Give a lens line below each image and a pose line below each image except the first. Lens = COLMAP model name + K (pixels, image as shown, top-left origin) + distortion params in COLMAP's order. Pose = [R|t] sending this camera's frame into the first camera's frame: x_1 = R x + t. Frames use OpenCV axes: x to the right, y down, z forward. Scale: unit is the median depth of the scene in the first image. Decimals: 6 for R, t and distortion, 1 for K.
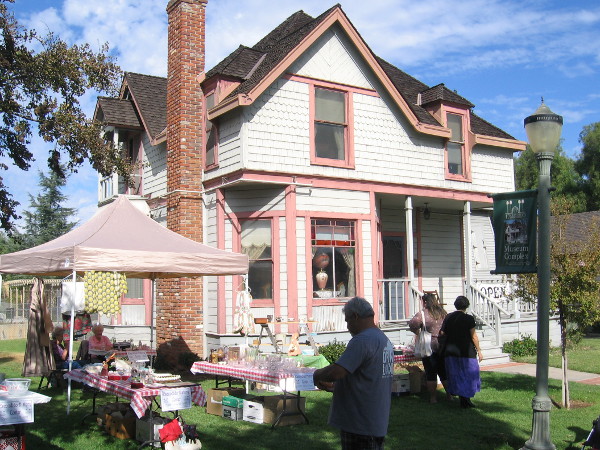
lens RADIAL K [[642.6, 0, 300.0], [0, 642.6, 225.0], [0, 0, 1]] dist [-0.162316, 0.014652]
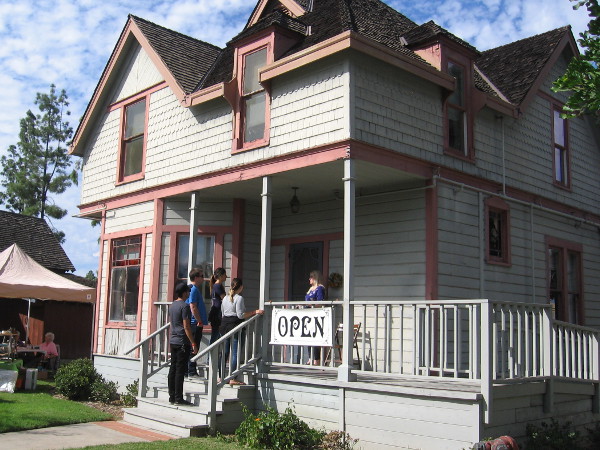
lens RADIAL K [[642.6, 0, 300.0], [0, 642.6, 225.0], [0, 0, 1]] dist [-0.162316, 0.014652]
pose [[0.230514, -0.122611, -0.965313, 0.976410], [0.079127, 0.991106, -0.106992, 0.088902], [0.969847, -0.051719, 0.238165, 0.984283]]
